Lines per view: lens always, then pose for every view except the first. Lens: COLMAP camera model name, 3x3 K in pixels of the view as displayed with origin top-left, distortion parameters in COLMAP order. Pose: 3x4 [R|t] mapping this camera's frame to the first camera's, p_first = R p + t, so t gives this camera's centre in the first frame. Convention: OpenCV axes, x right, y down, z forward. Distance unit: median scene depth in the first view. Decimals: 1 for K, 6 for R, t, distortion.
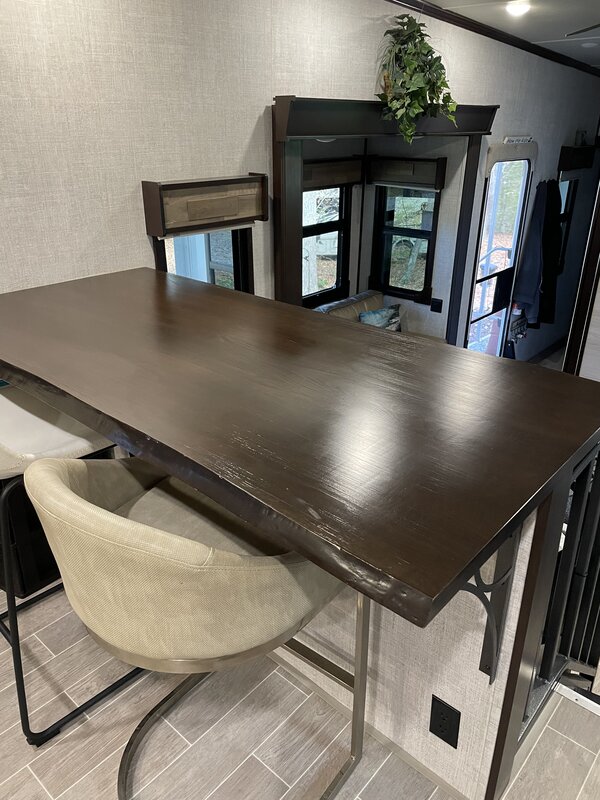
lens RADIAL K [[608.5, 0, 301.8], [0, 608.5, 395.9], [0, 0, 1]] dist [0.070227, -0.071544]
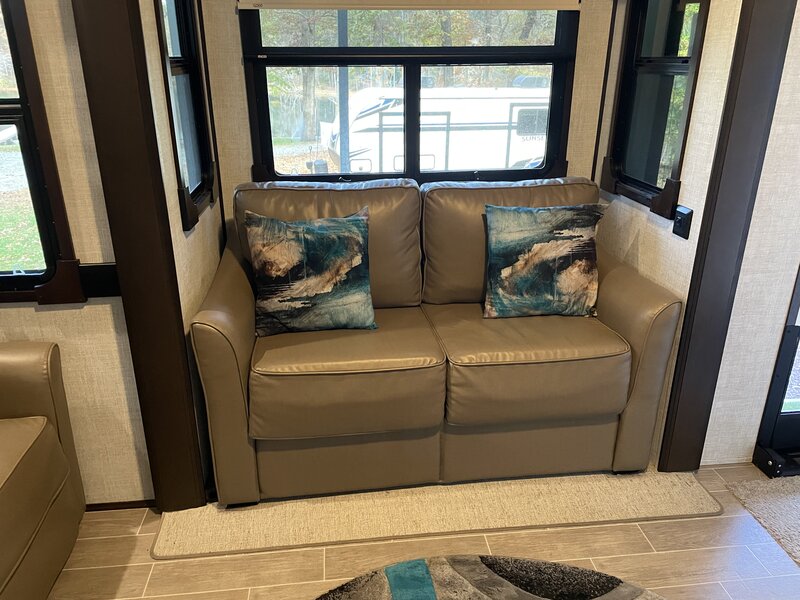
lens RADIAL K [[608.5, 0, 400.0], [0, 608.5, 300.0], [0, 0, 1]] dist [0.070227, -0.071544]
pose [[0.743954, 0.248538, -0.620291, 0.369518], [-0.274921, 0.959899, 0.054881, -0.059896], [0.609057, 0.129702, 0.782449, 0.523804]]
